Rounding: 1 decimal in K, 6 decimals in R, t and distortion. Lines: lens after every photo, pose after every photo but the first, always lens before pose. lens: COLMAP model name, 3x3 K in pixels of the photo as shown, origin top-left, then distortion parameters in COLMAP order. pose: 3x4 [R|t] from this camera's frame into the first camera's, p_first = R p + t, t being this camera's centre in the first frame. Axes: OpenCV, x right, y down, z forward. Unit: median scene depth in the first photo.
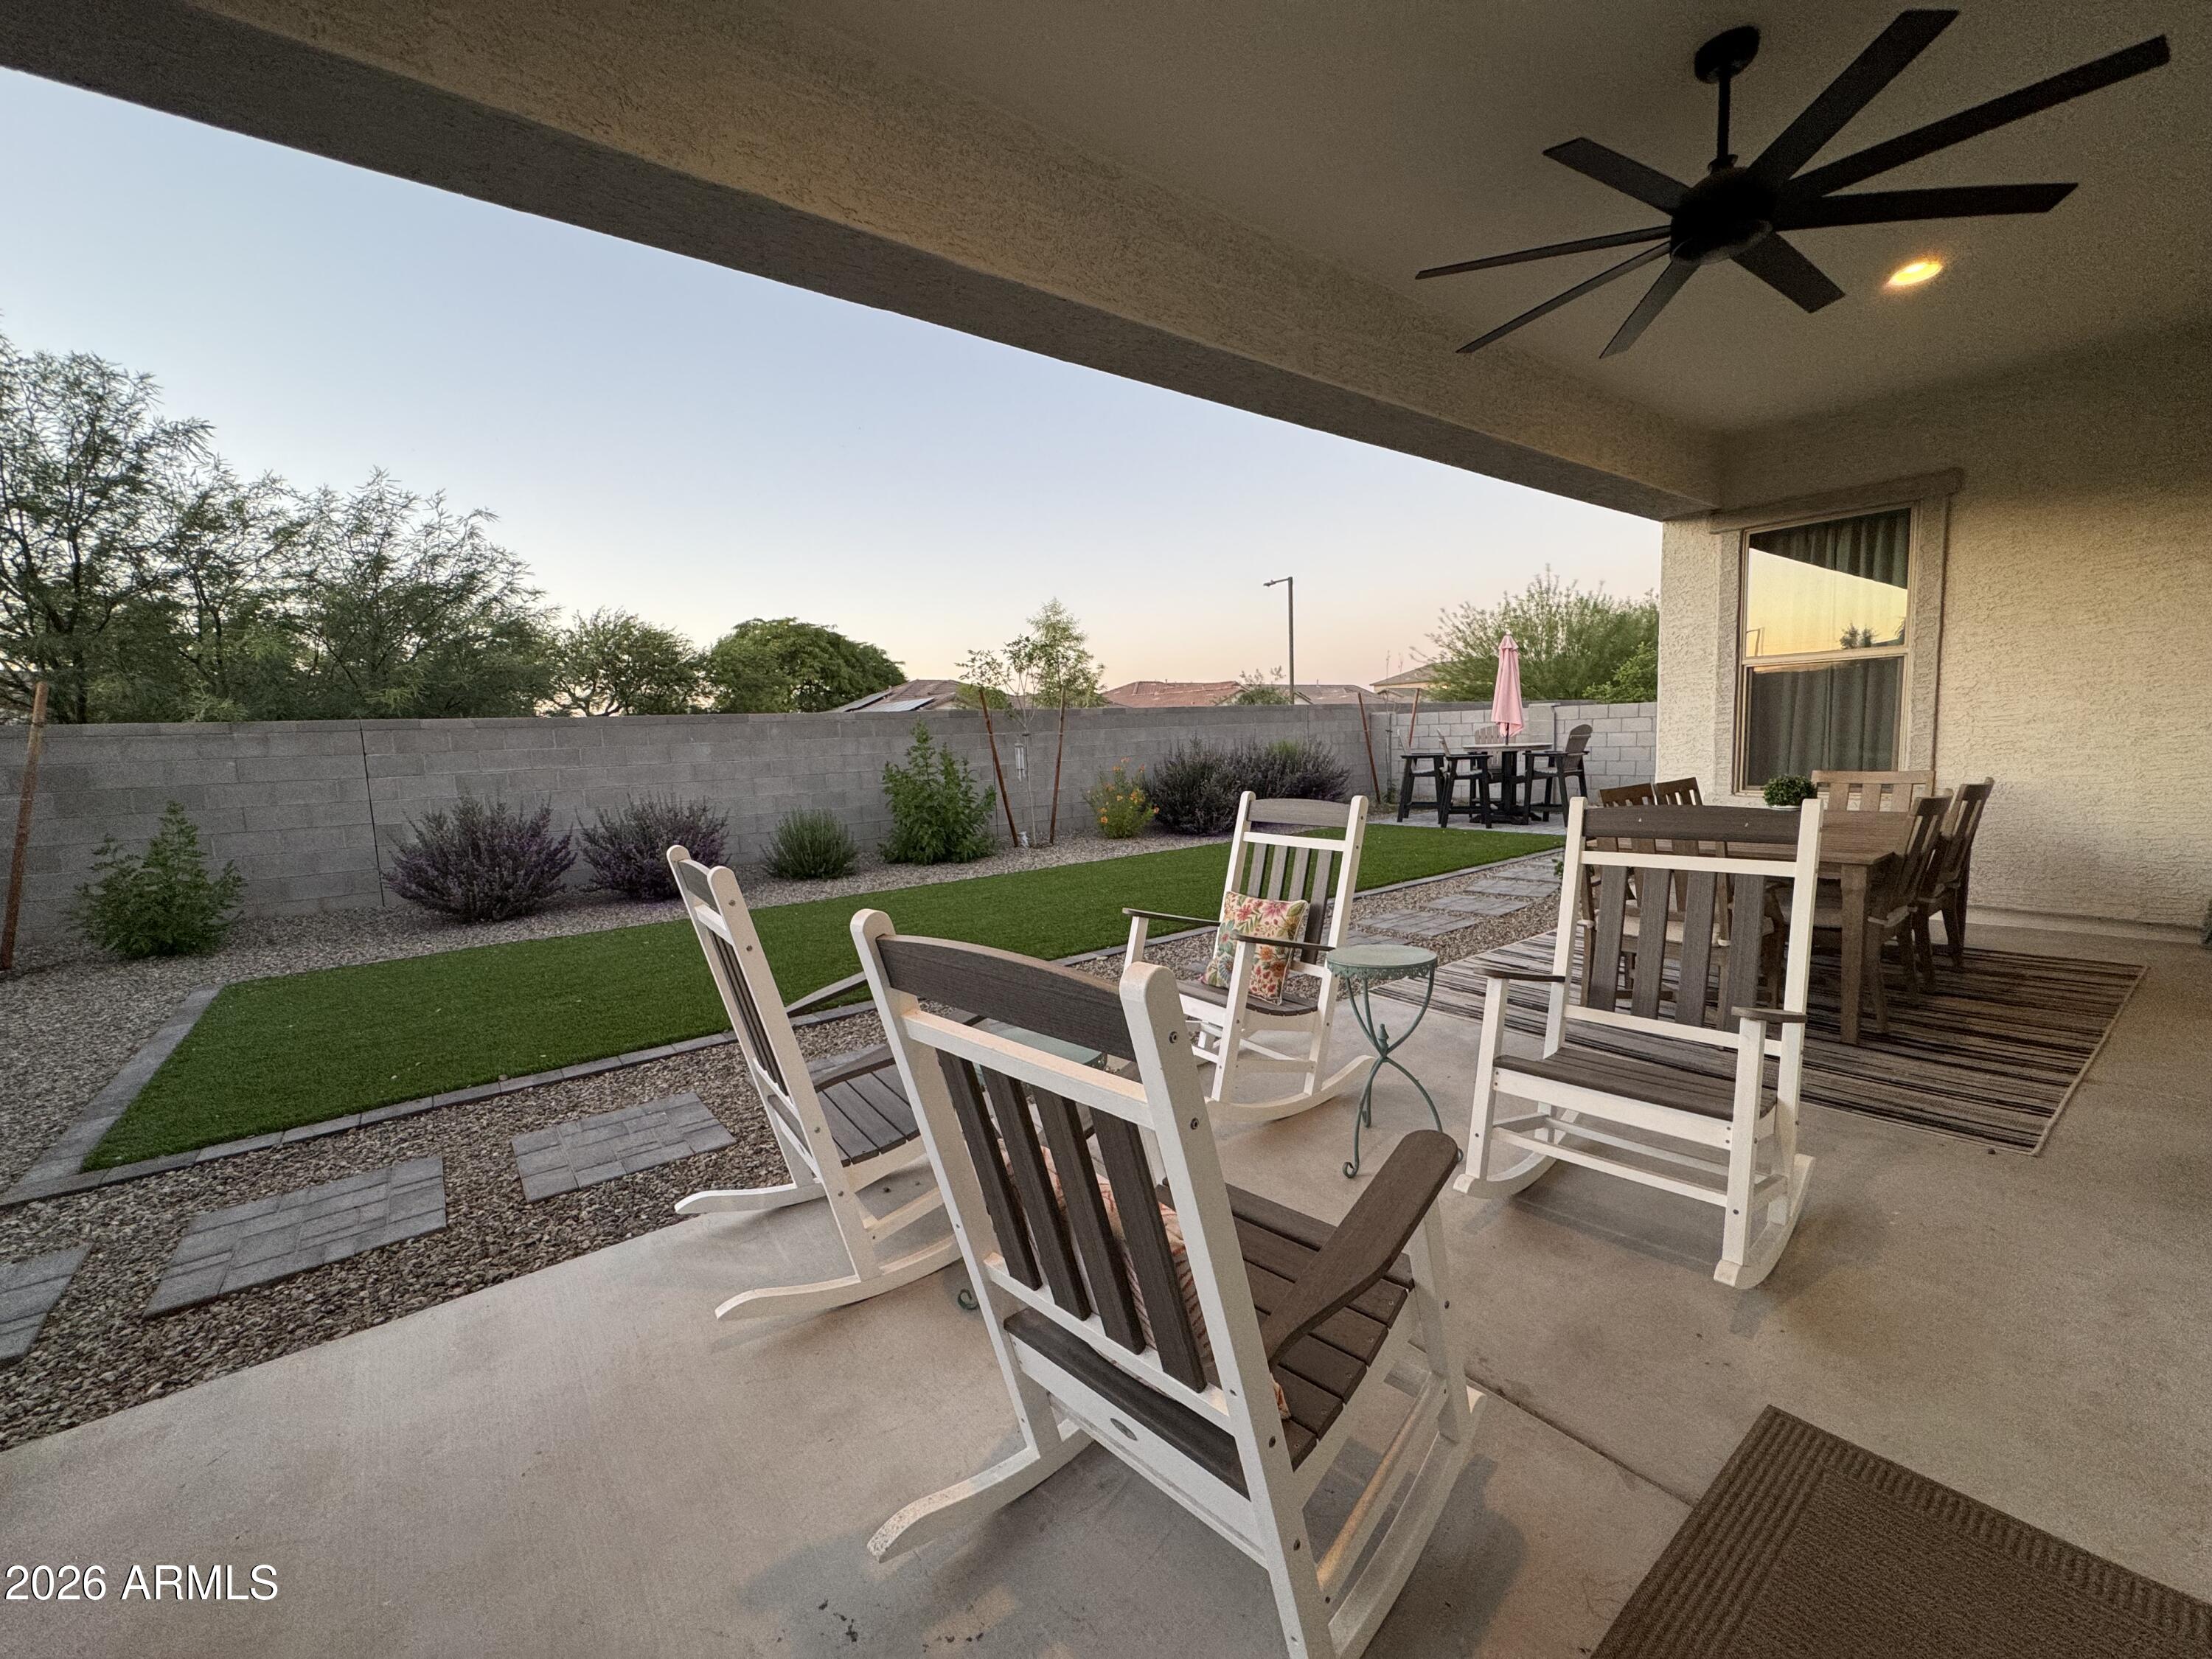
lens RADIAL K [[902.5, 0, 1111.8], [0, 902.5, 827.8], [0, 0, 1]] dist [0.008957, 0.000399]
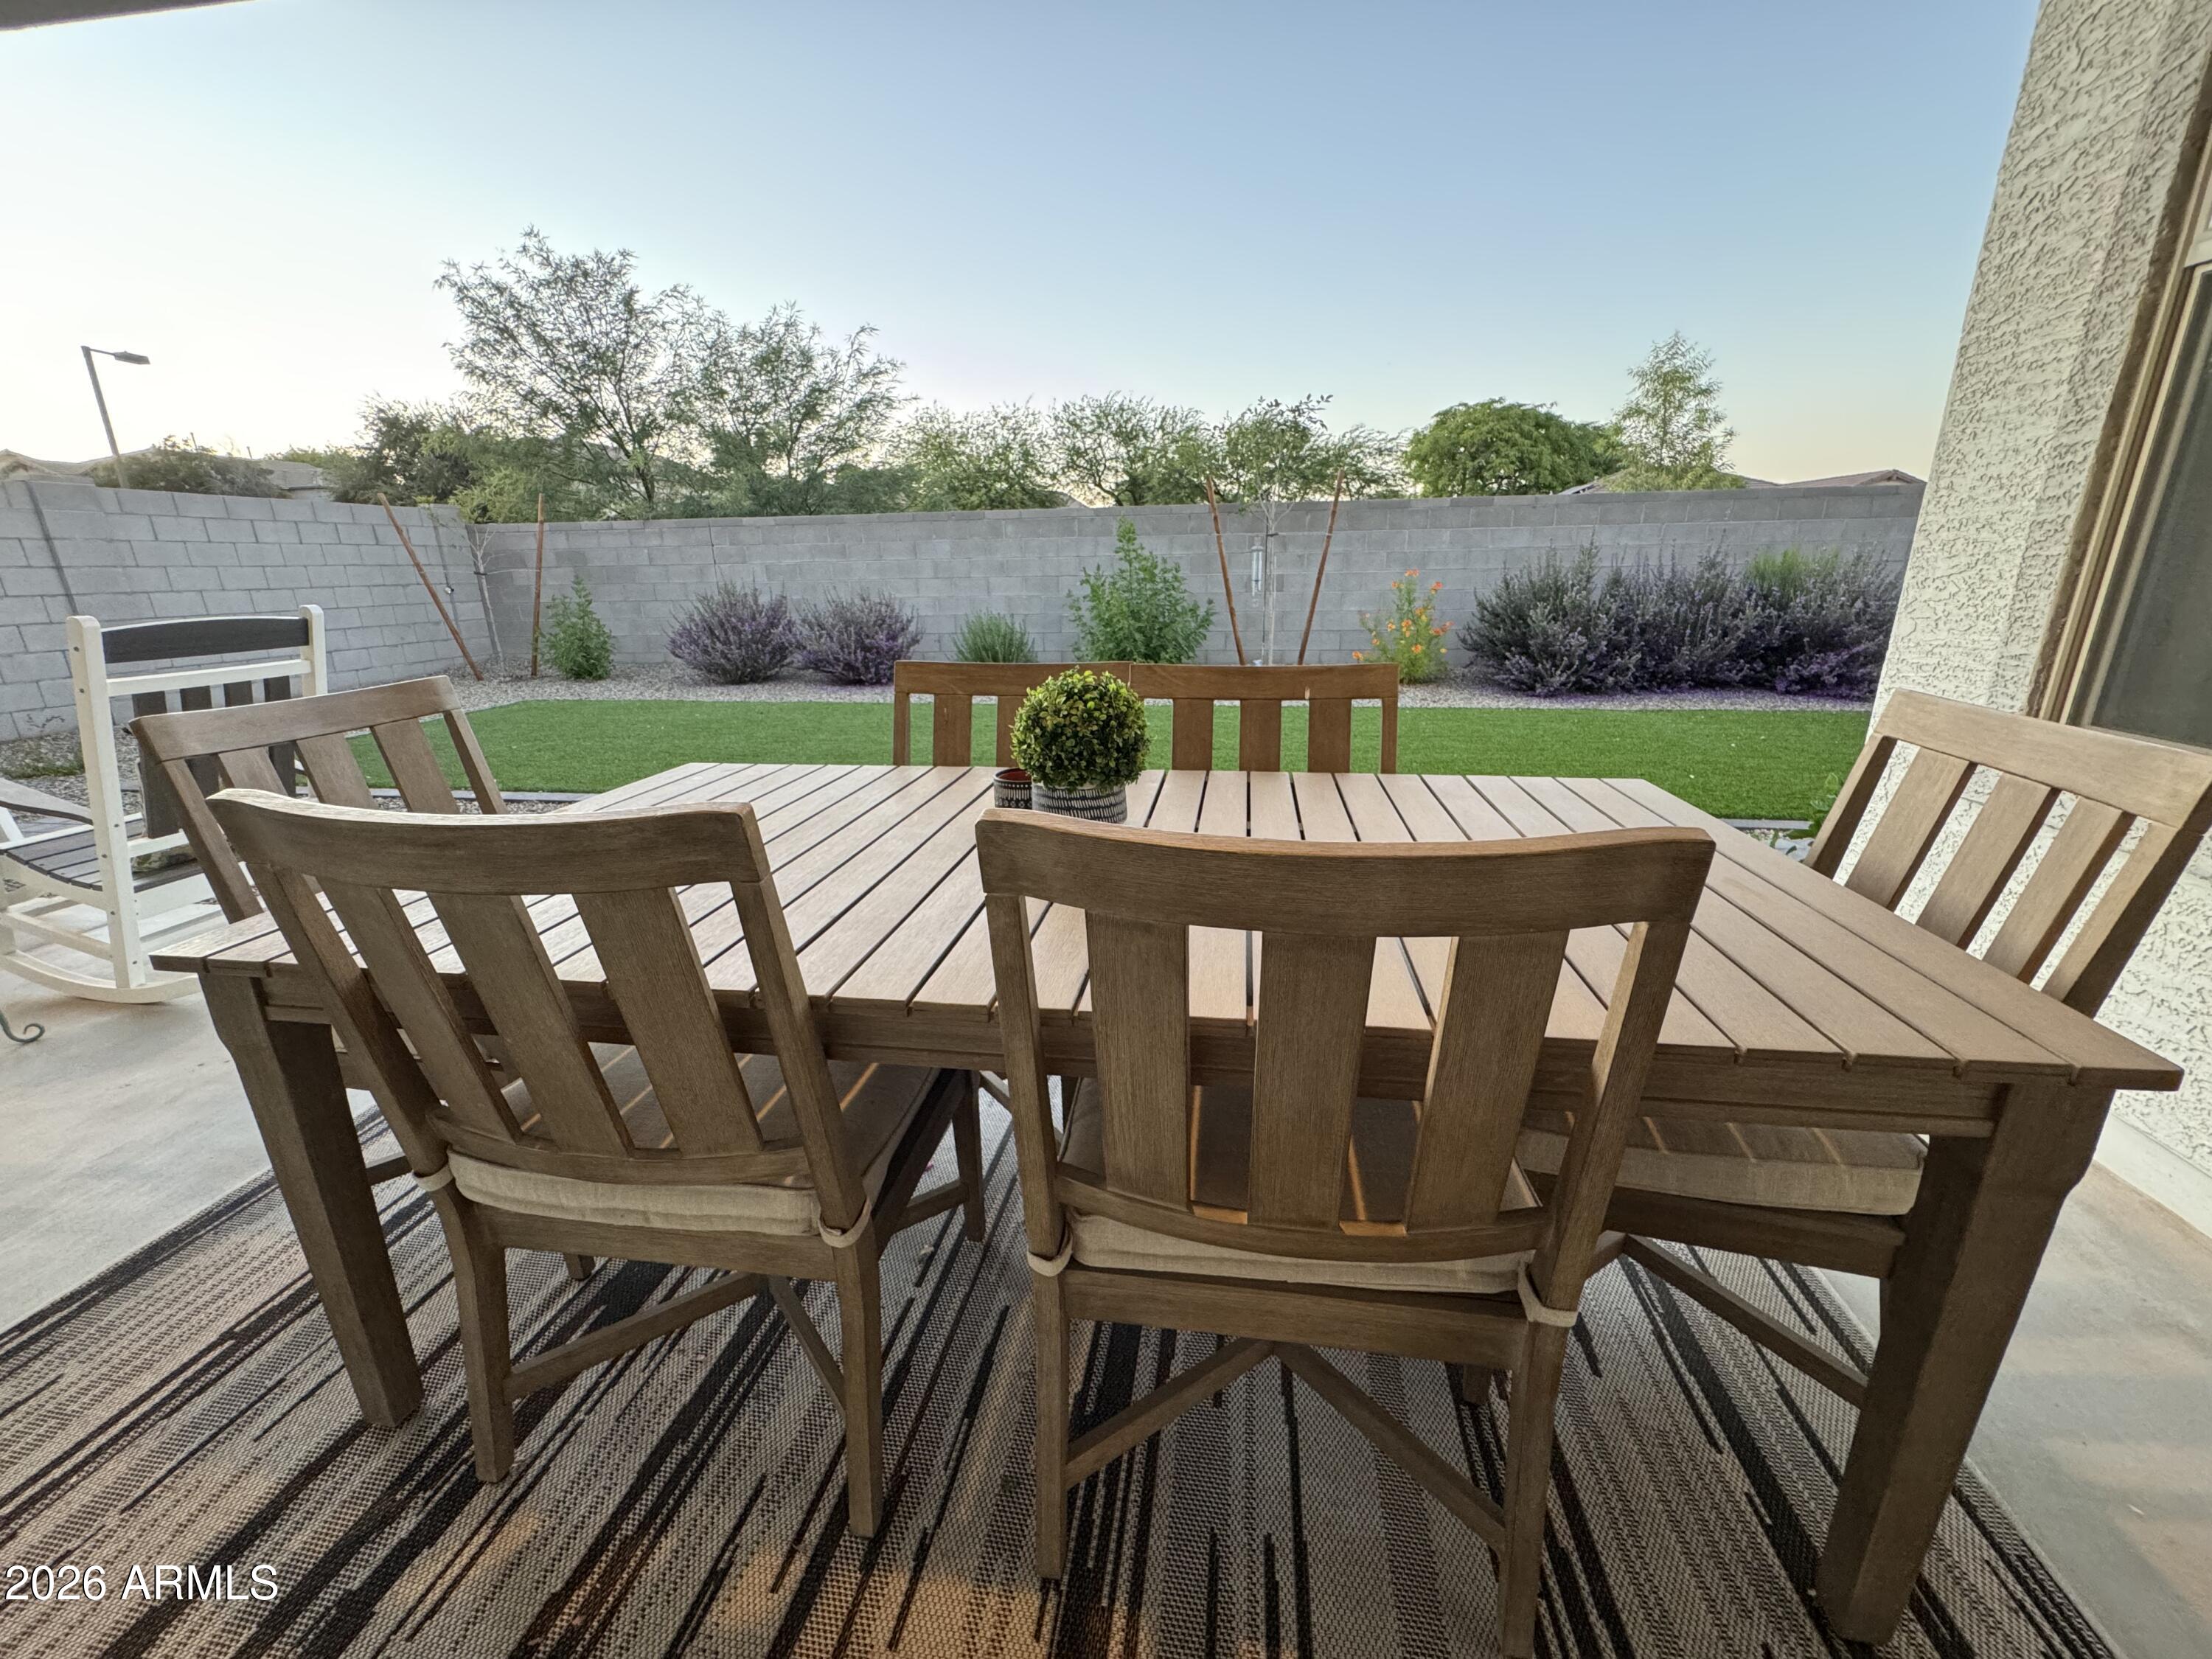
lens RADIAL K [[902.5, 0, 1112.6], [0, 902.5, 824.8], [0, 0, 1]] dist [0.008957, 0.000399]
pose [[0.690872, 0.227303, -0.686316, 0.203489], [-0.082514, 0.967878, 0.237493, -0.017145], [0.718253, -0.107447, 0.687436, 0.166118]]
